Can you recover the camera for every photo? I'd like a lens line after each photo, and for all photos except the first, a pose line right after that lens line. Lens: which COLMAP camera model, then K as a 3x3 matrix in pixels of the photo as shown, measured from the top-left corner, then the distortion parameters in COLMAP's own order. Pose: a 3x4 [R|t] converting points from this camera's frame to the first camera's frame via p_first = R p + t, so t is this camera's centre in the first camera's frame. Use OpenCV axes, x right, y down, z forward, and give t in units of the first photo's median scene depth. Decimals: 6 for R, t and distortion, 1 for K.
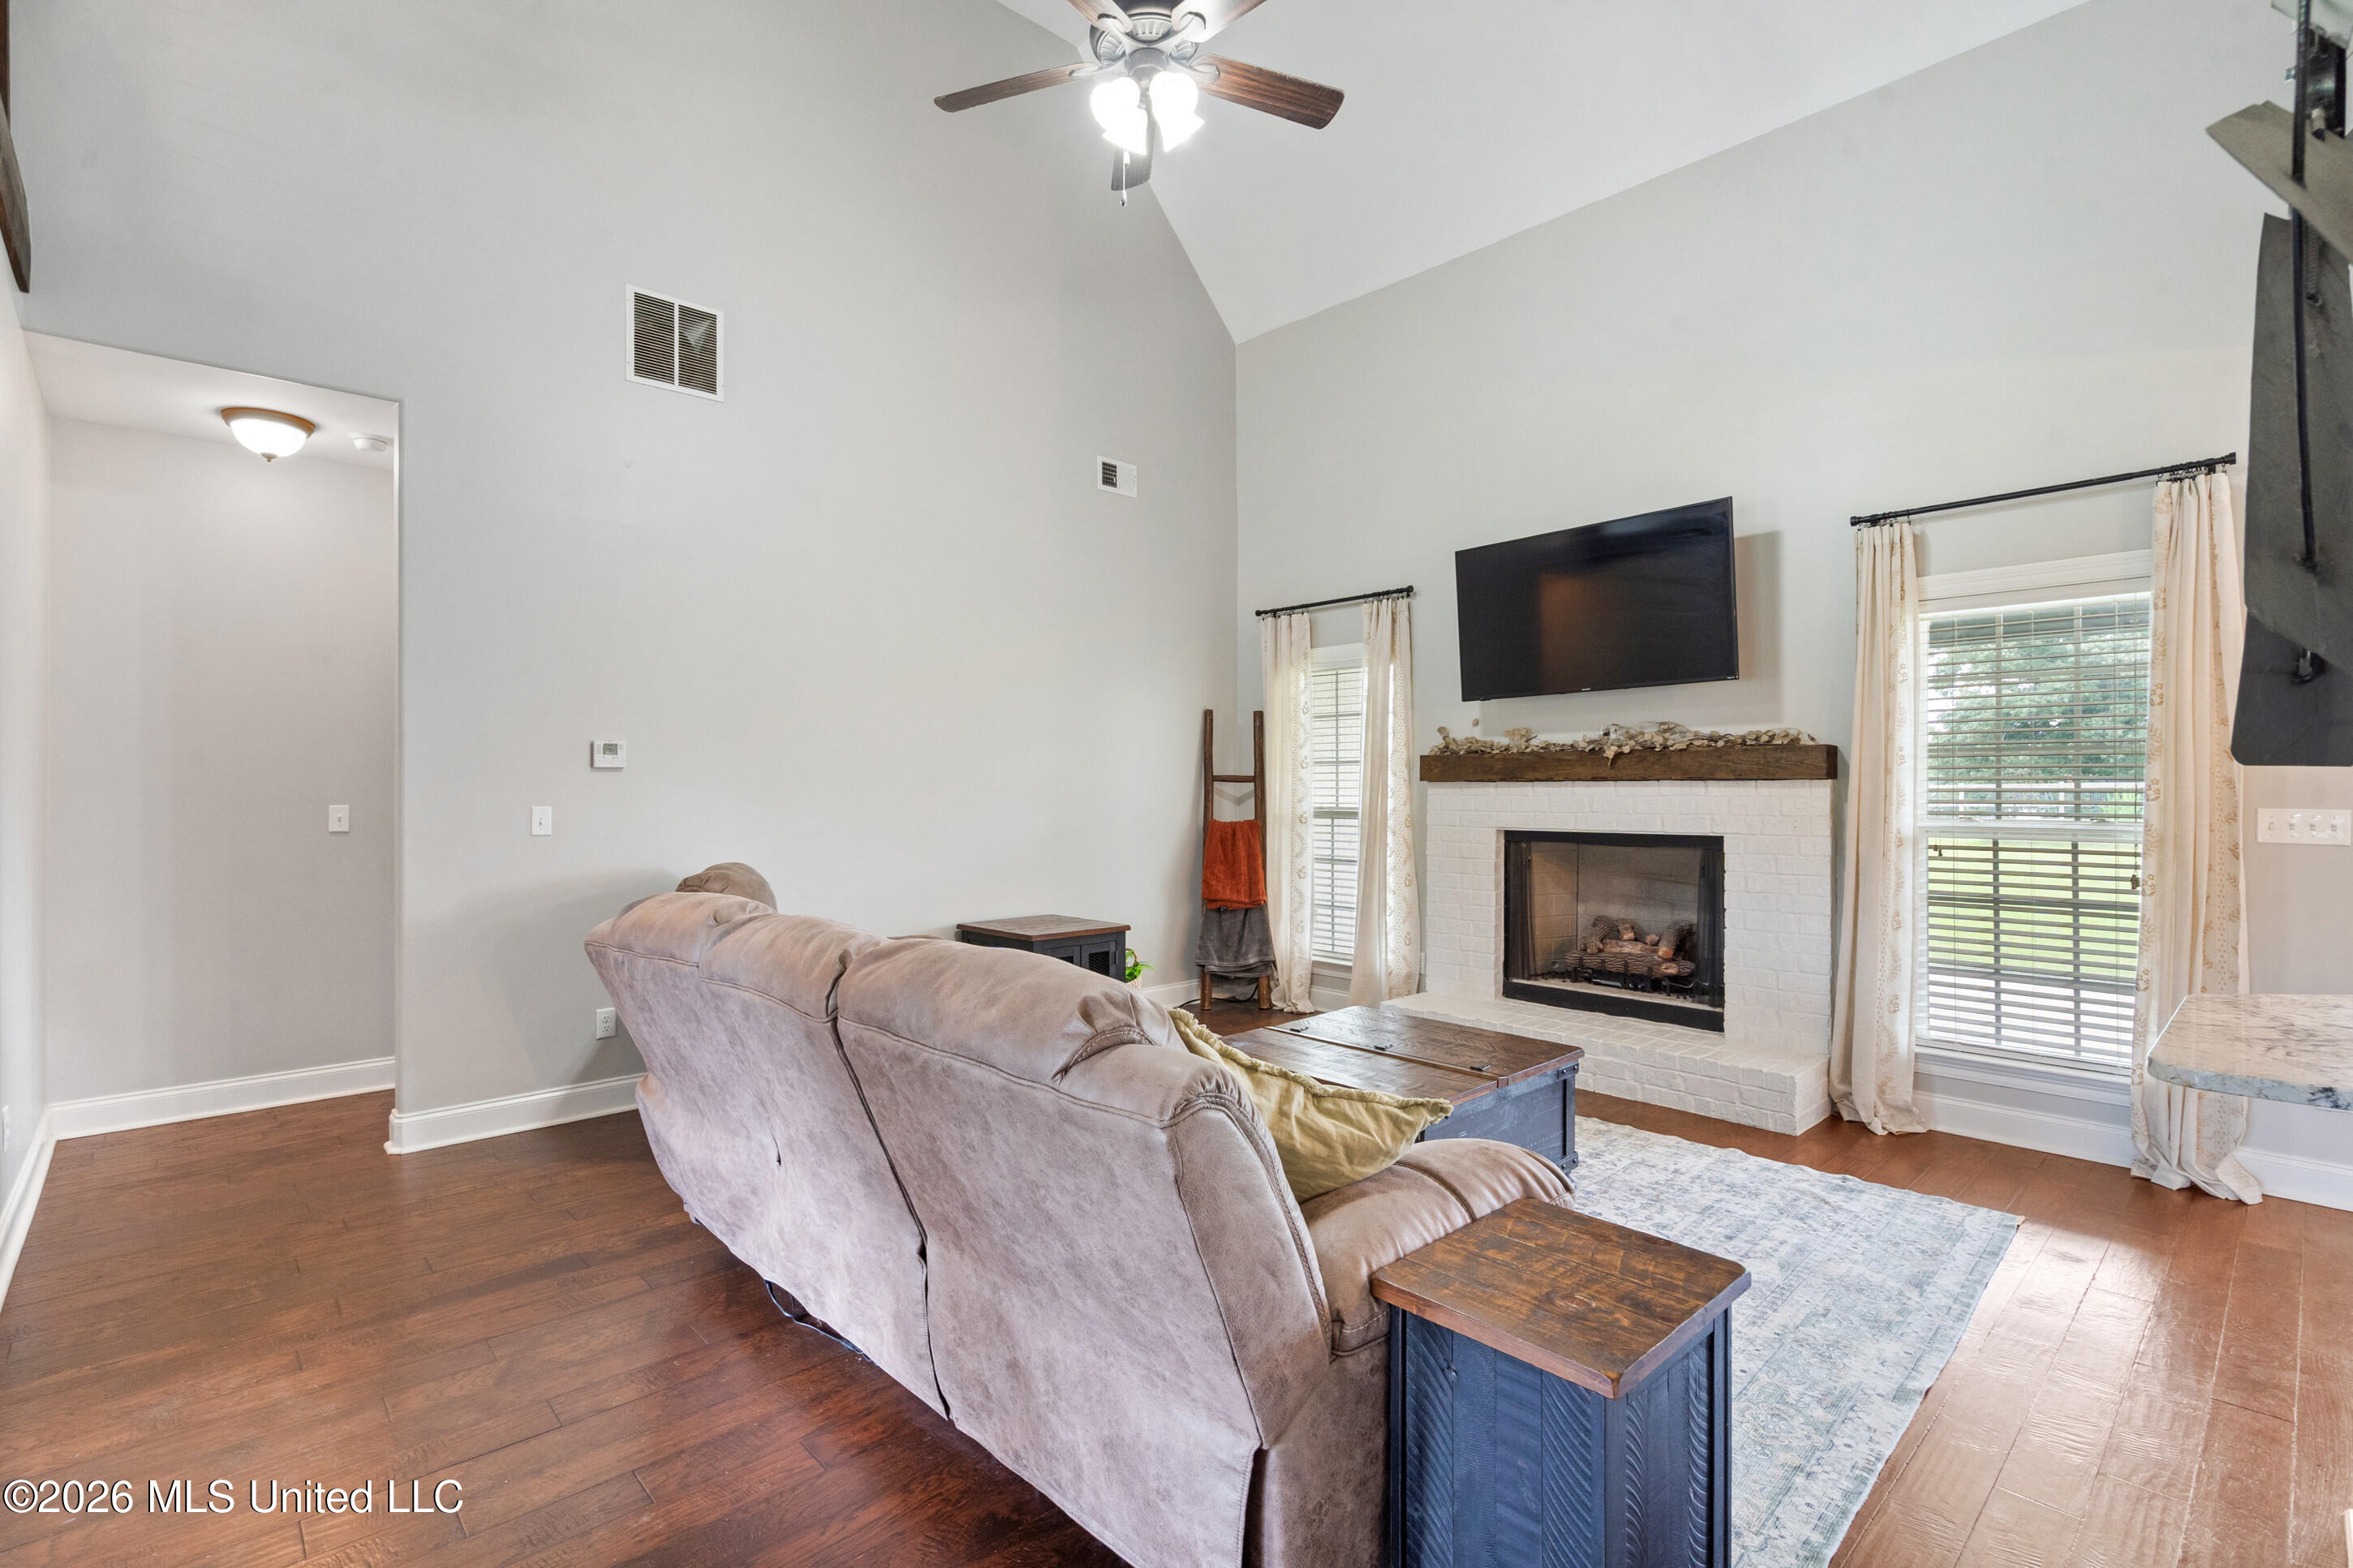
lens RADIAL K [[1075.2, 0, 1173.1], [0, 1075.2, 789.5], [0, 0, 1]] dist [-0.002866, -0.000261]
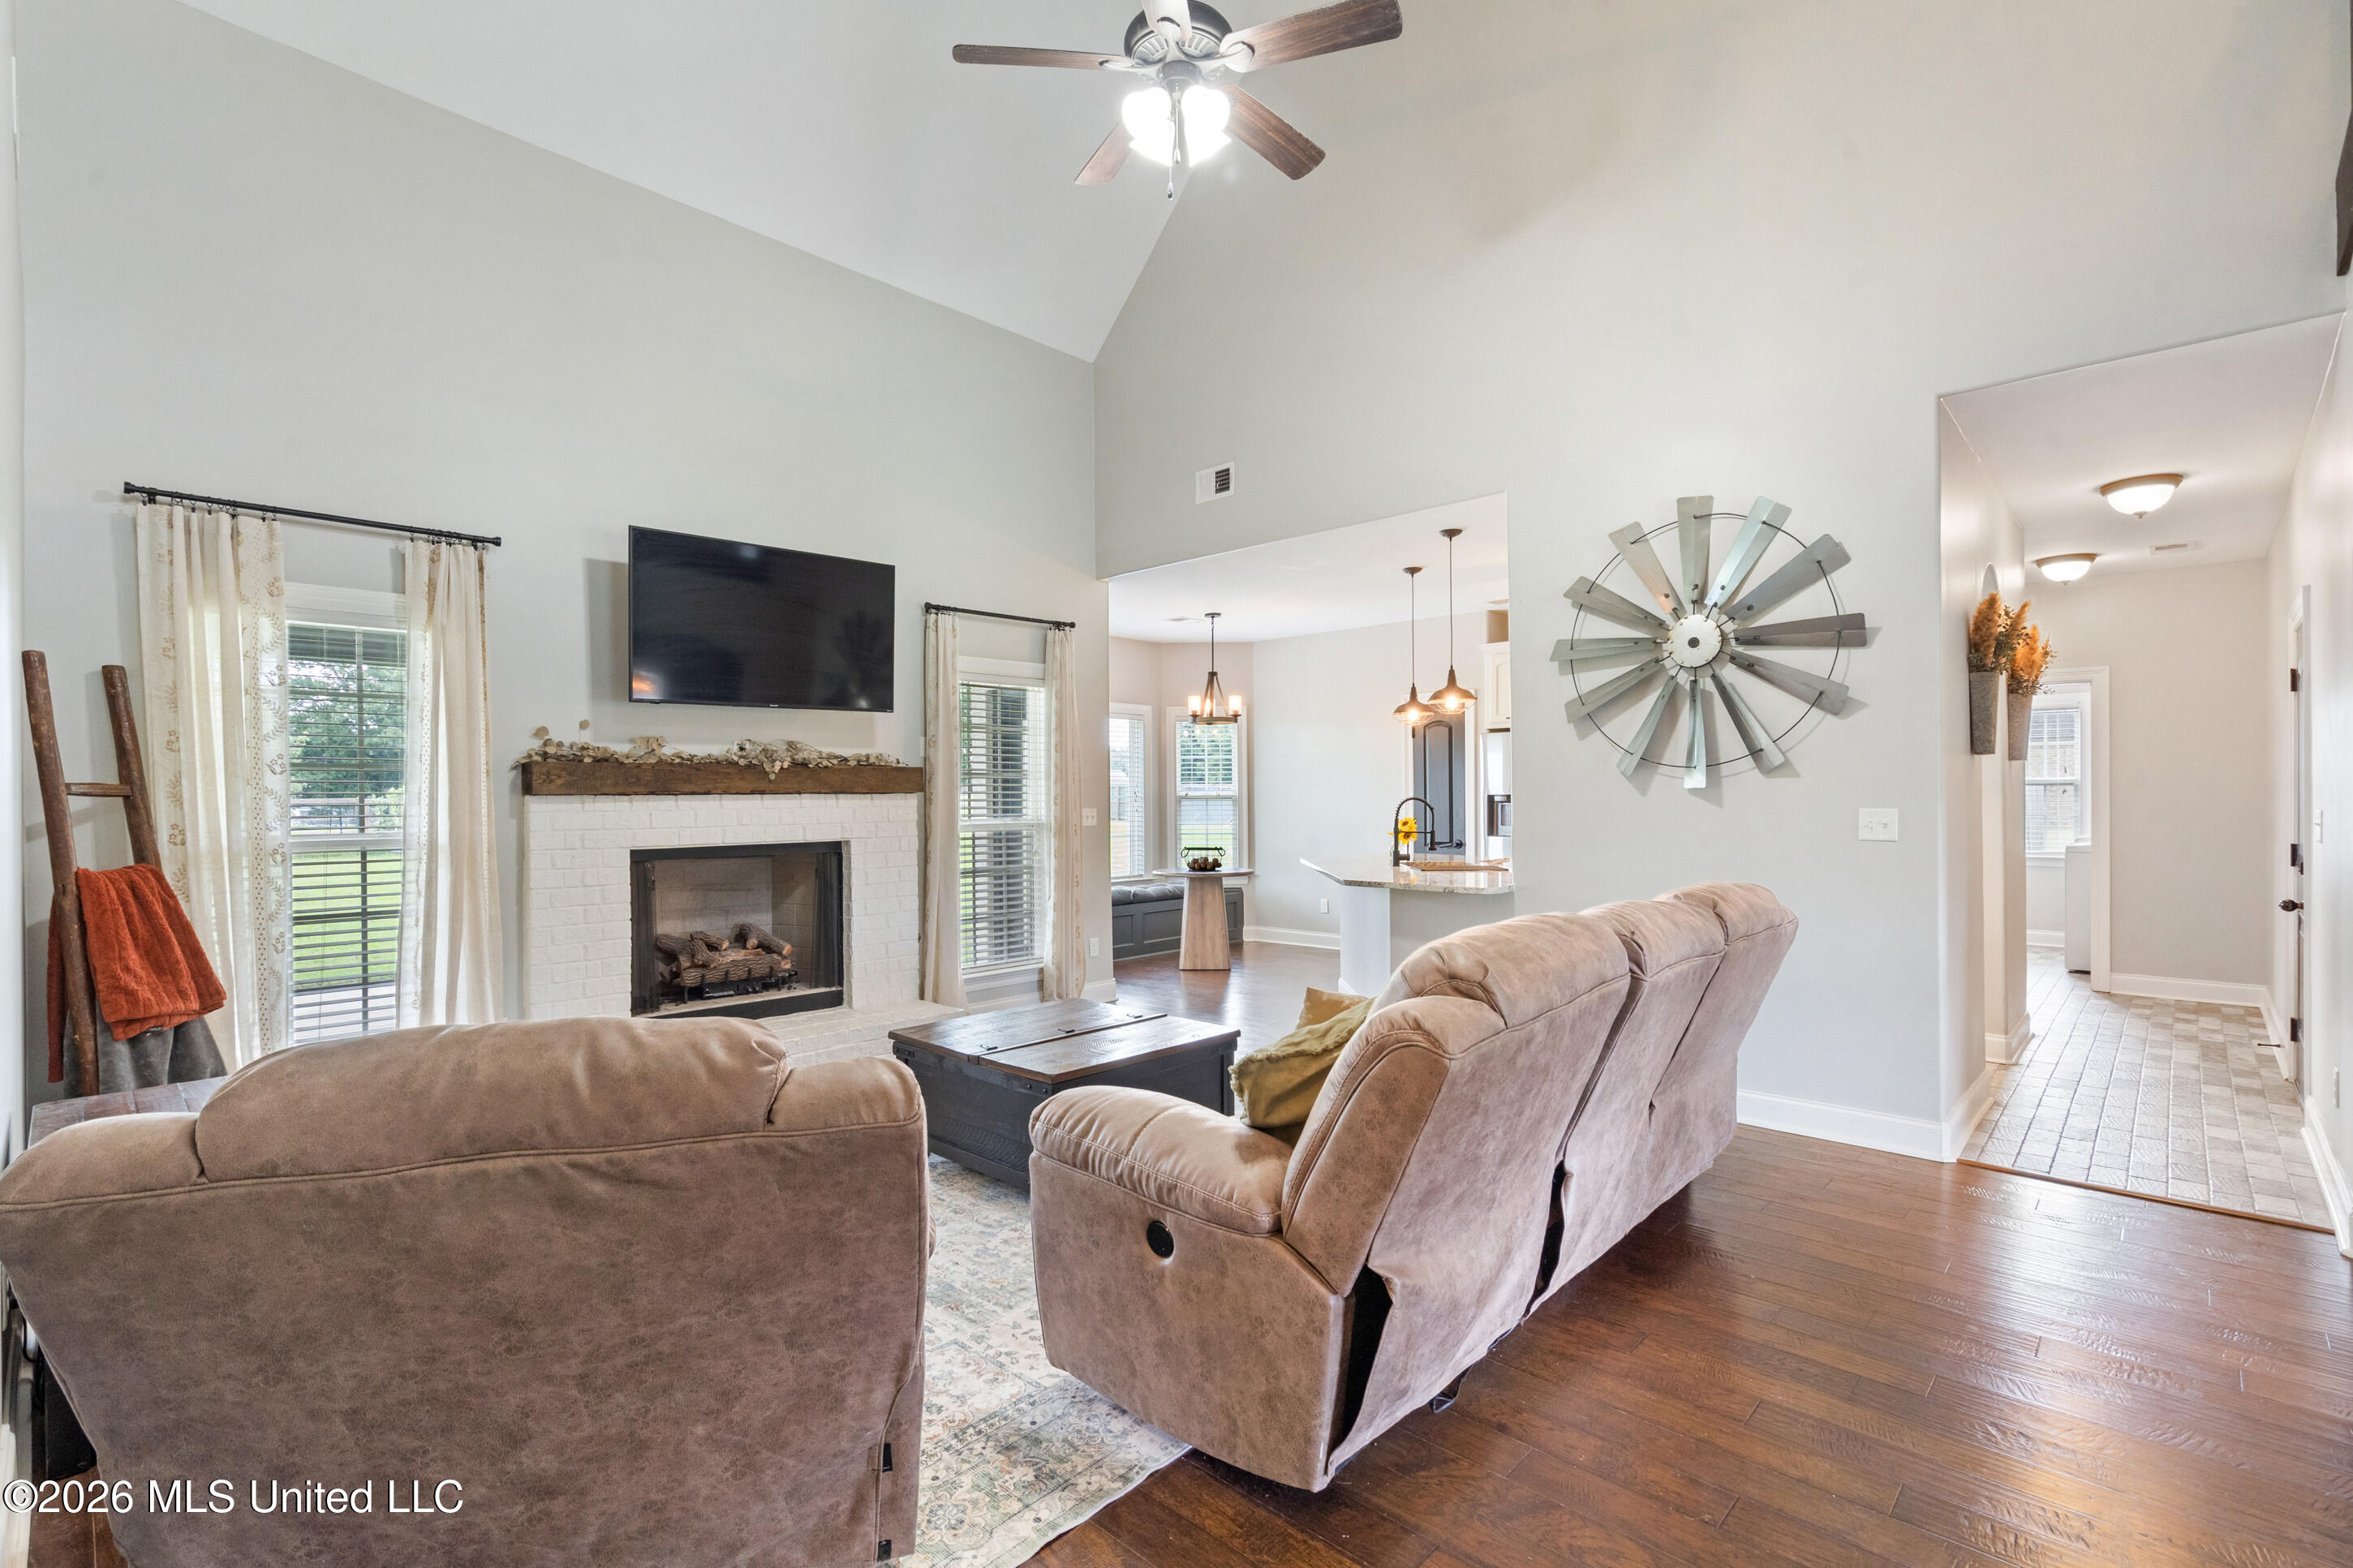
lens RADIAL K [[1075.2, 0, 1125.4], [0, 1075.2, 801.5], [0, 0, 1]] dist [-0.002866, -0.000261]
pose [[-0.041825, -0.005431, 0.999110, -0.602034], [0.009868, 0.999934, 0.005849, -0.003332], [-0.999076, 0.010104, -0.041769, 0.641482]]
